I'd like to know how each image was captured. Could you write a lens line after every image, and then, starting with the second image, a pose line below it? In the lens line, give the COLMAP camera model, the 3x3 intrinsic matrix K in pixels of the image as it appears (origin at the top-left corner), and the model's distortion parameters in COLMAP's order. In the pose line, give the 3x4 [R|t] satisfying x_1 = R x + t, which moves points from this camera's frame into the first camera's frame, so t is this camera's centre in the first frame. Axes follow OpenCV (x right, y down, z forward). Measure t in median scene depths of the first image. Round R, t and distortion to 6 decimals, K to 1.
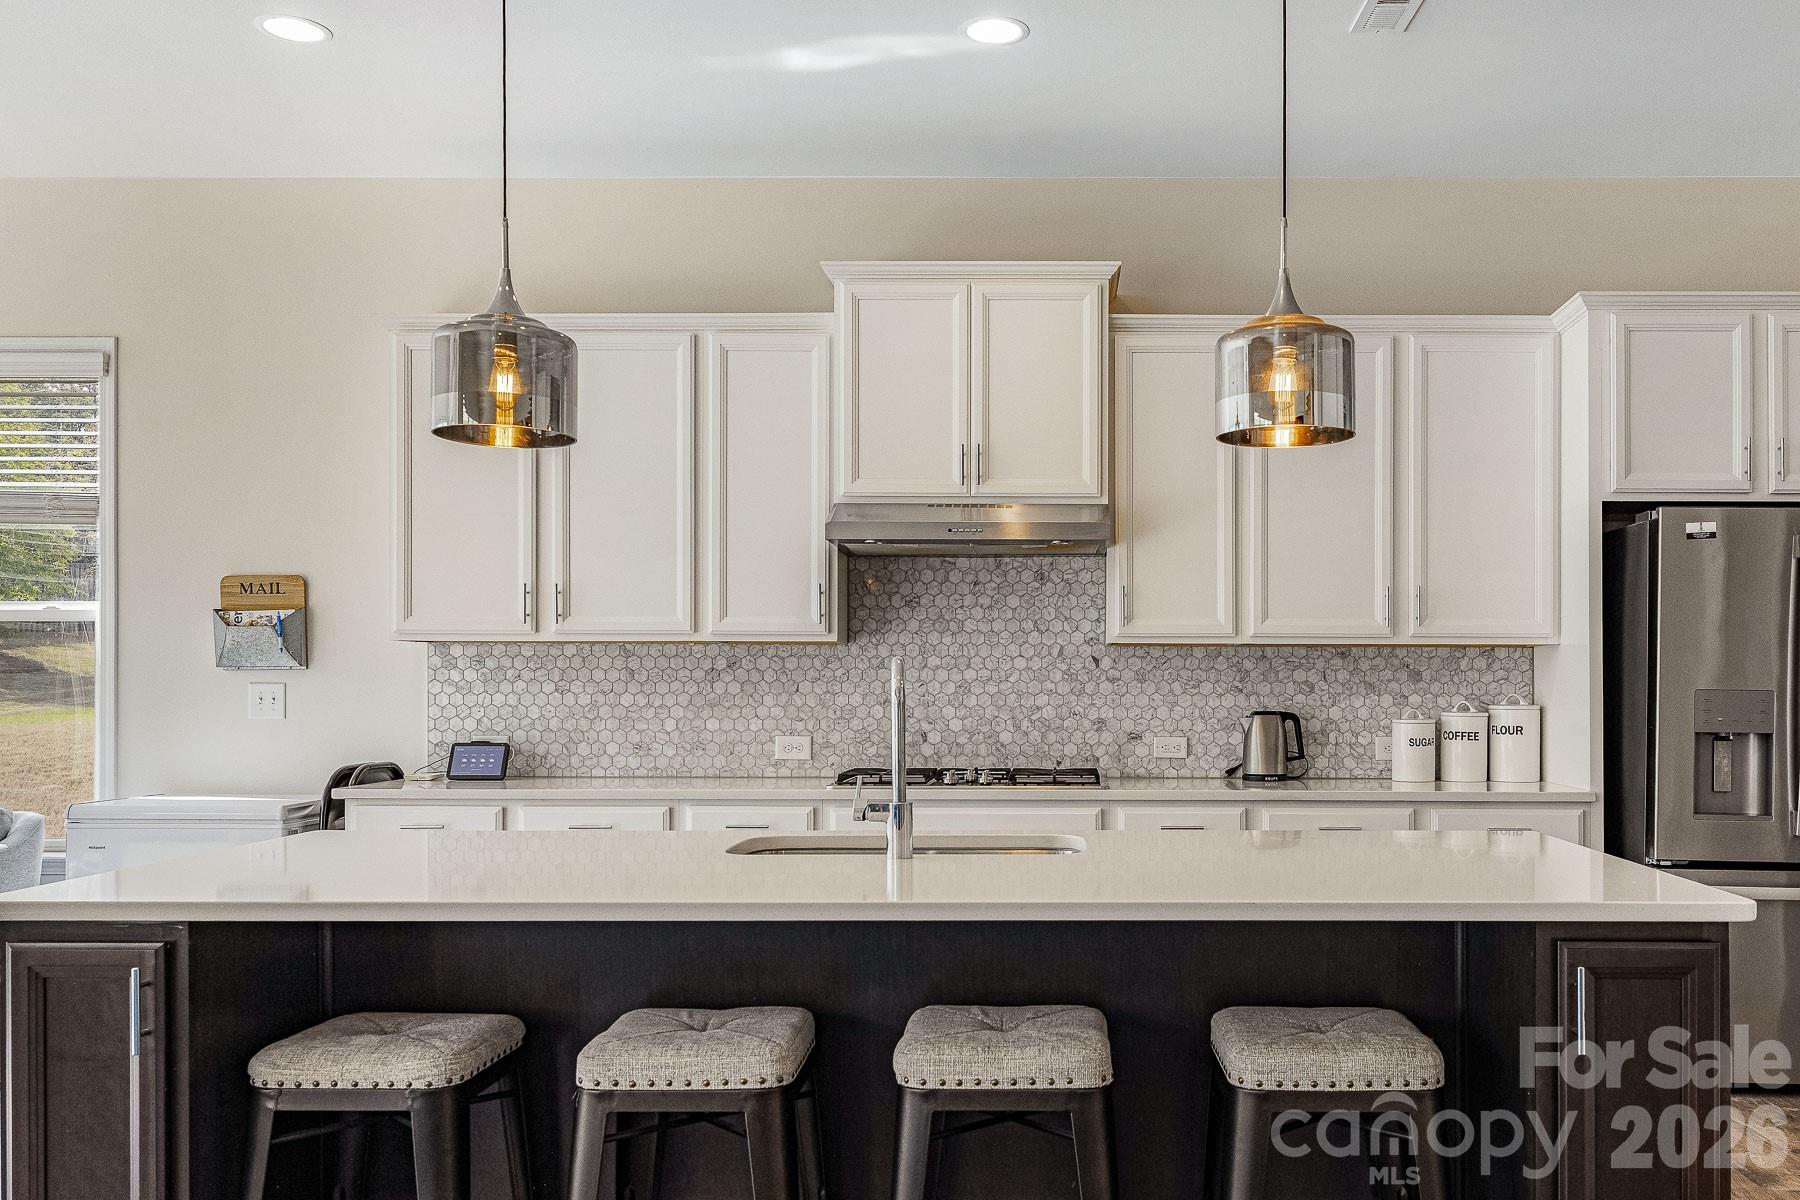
lens RADIAL K [[1510.6, 0, 1038.7], [0, 1510.6, 681.5], [0, 0, 1]] dist [0.000507, 0.004161]
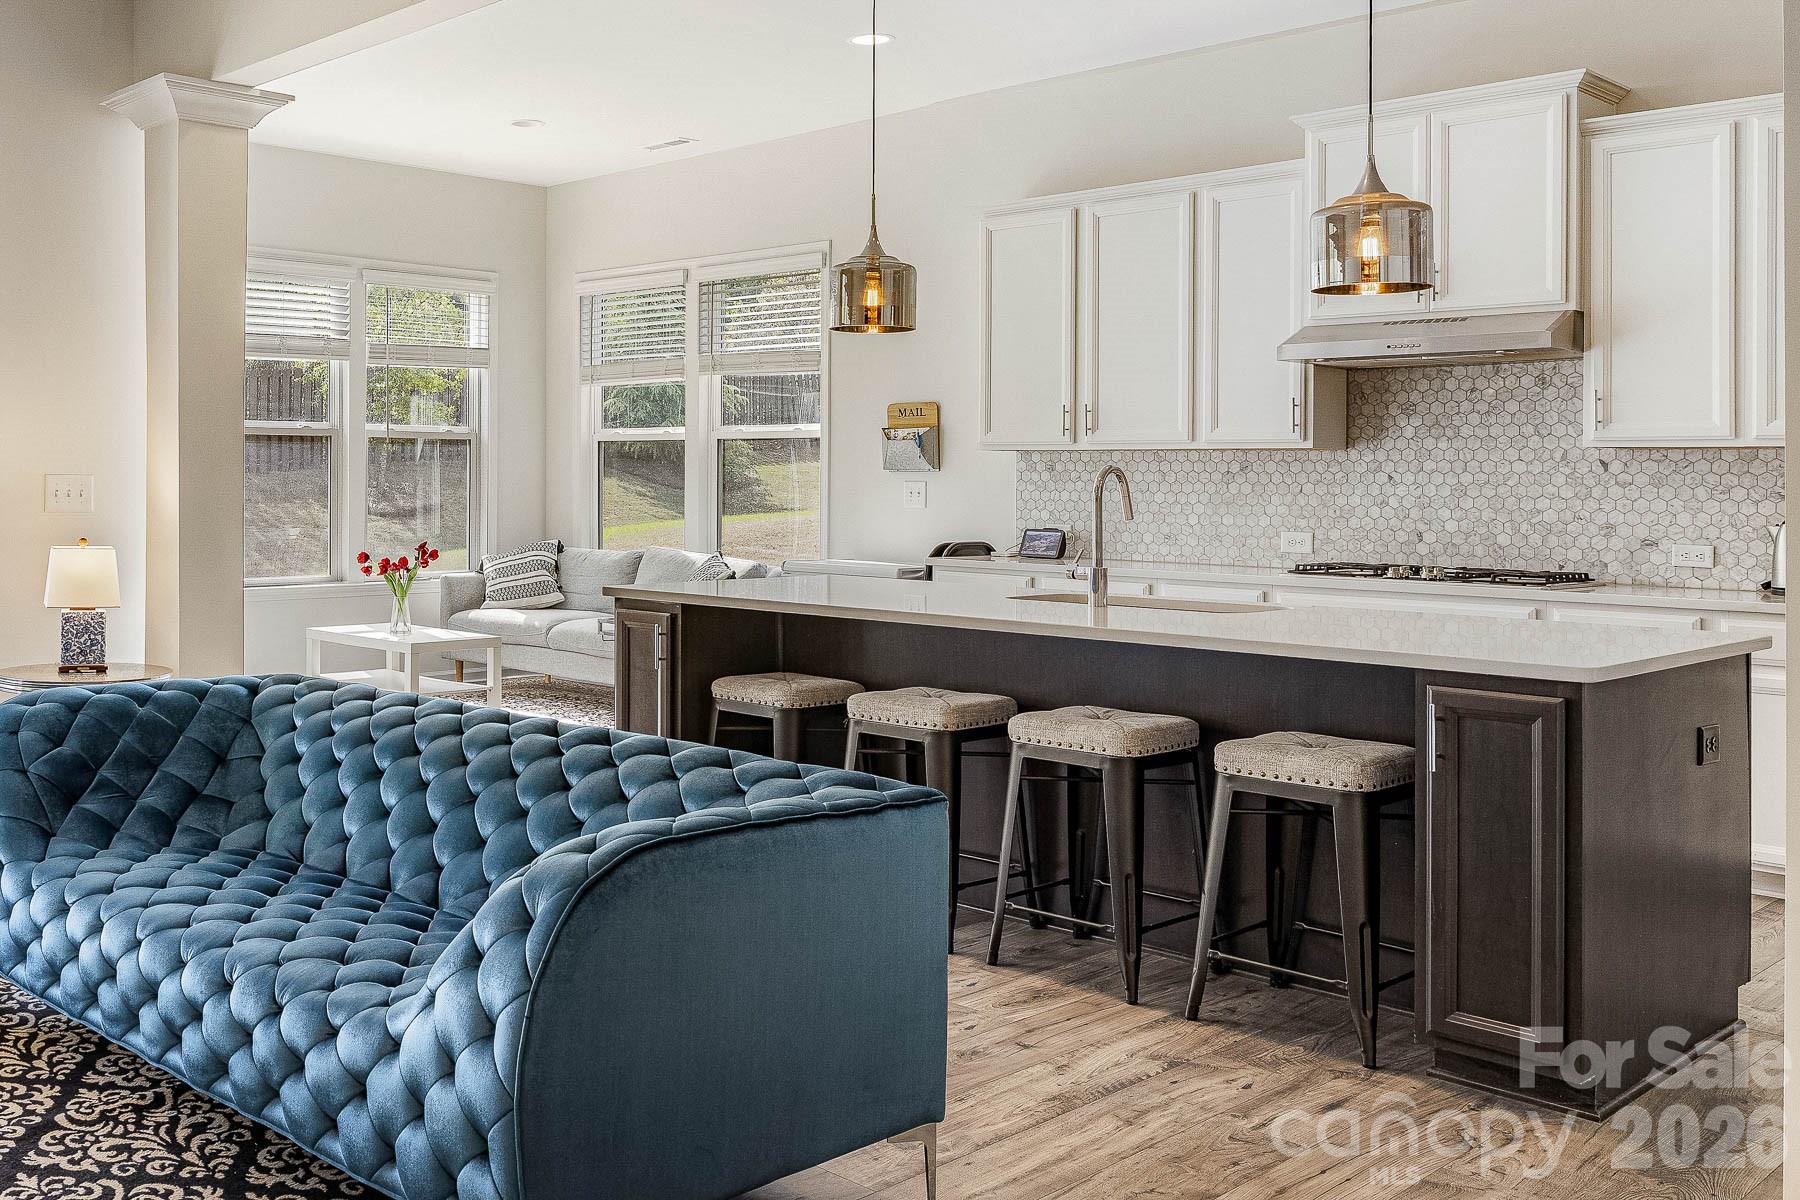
lens RADIAL K [[1651.7, 0, 563.1], [0, 1651.7, 475.1], [0, 0, 1]] dist [0.008029, 0.001575]
pose [[0.654835, 0.003968, -0.755762, 0.409773], [-0.006955, 0.999976, -0.000775, -0.001392], [0.755740, 0.005764, 0.654846, -0.218007]]
